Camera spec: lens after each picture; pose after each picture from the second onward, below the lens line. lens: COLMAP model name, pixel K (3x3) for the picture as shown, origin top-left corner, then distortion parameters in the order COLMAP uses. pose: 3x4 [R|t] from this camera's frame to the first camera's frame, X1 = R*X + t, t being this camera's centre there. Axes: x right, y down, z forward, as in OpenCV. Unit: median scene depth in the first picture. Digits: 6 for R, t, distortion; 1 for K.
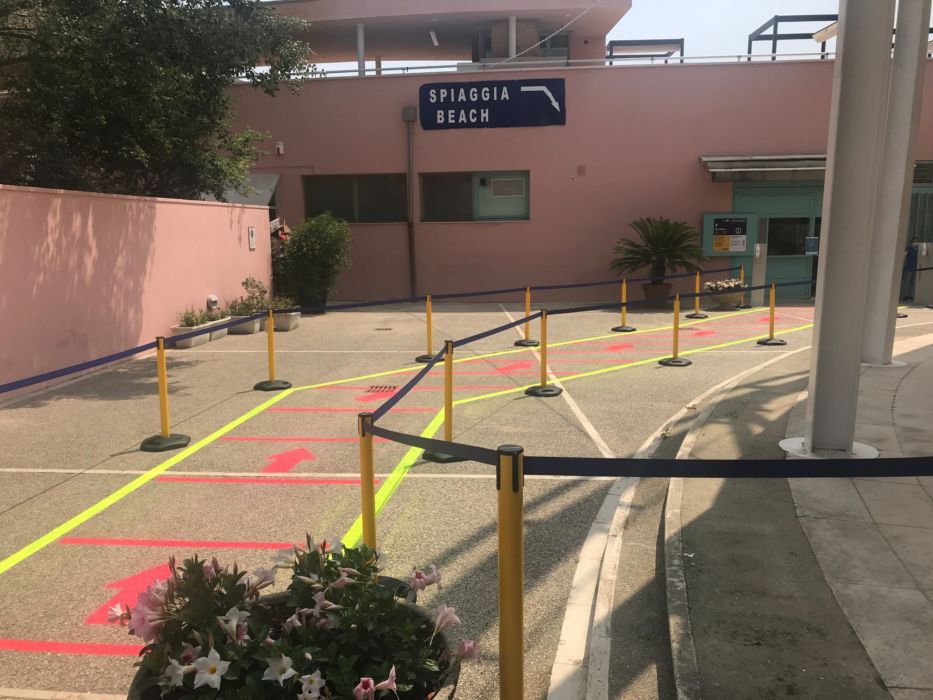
lens RADIAL K [[770.9, 0, 470.8], [0, 770.9, 355.5], [0, 0, 1]] dist [0.030495, -0.044529]
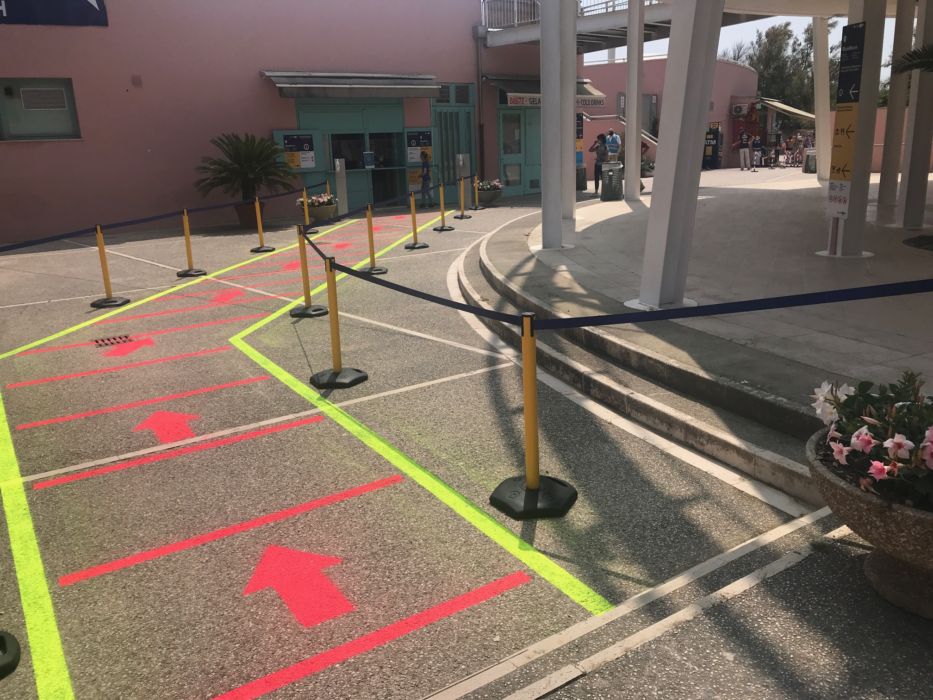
lens RADIAL K [[770.9, 0, 471.4], [0, 770.9, 349.2], [0, 0, 1]] dist [0.030495, -0.044529]
pose [[0.769626, -0.179778, 0.612663, -0.177761], [0.126526, 0.983455, 0.129640, -0.003330], [-0.625833, -0.022257, 0.779639, 0.063213]]
